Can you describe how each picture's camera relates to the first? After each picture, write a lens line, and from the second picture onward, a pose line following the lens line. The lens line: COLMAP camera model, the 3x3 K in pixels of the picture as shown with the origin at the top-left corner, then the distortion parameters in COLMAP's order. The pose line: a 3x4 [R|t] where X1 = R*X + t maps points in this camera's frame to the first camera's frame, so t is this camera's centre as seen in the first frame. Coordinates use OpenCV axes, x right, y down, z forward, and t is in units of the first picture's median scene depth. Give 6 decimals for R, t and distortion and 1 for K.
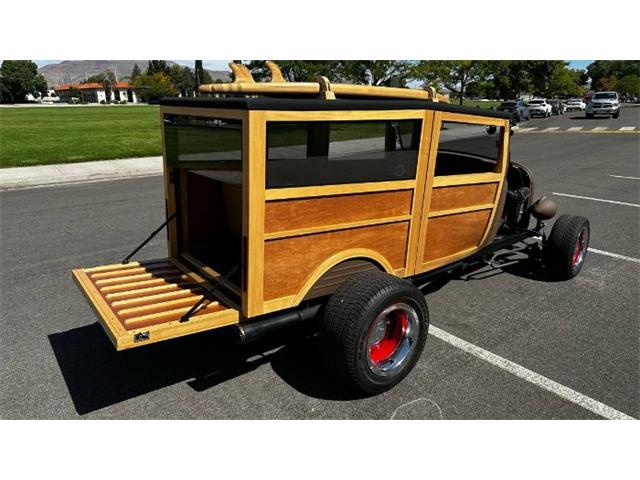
lens RADIAL K [[457.3, 0, 320.0], [0, 457.3, 240.0], [0, 0, 1]] dist [0.055184, -0.066098]
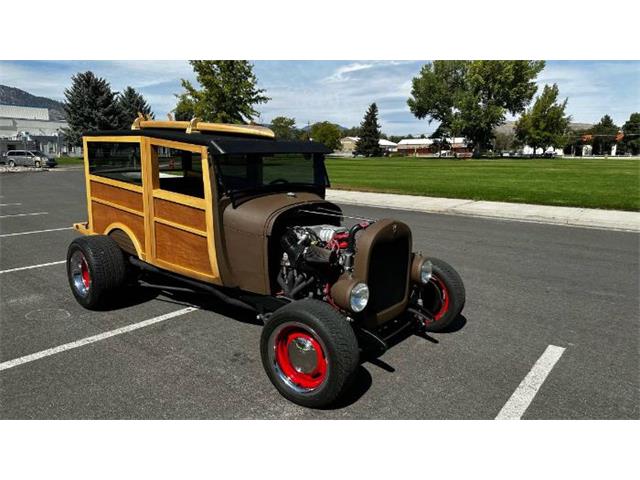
lens RADIAL K [[457.3, 0, 320.0], [0, 457.3, 240.0], [0, 0, 1]] dist [0.055184, -0.066098]
pose [[0.224143, 0.187309, -0.956387, 1.410680], [-0.289366, 0.949890, 0.118220, -0.251679], [0.930606, 0.250247, 0.267112, 0.996438]]
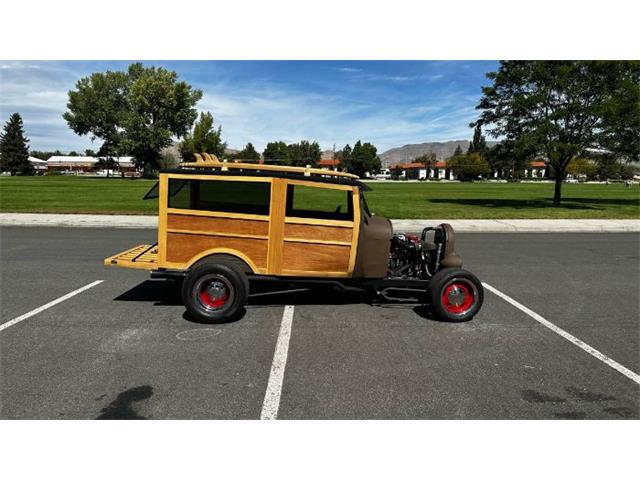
lens RADIAL K [[457.3, 0, 320.0], [0, 457.3, 240.0], [0, 0, 1]] dist [0.055184, -0.066098]
pose [[0.796762, 0.100088, -0.595946, 1.200567], [-0.194109, 0.976316, -0.095547, 0.072045], [0.572269, 0.191807, 0.797320, -0.213101]]
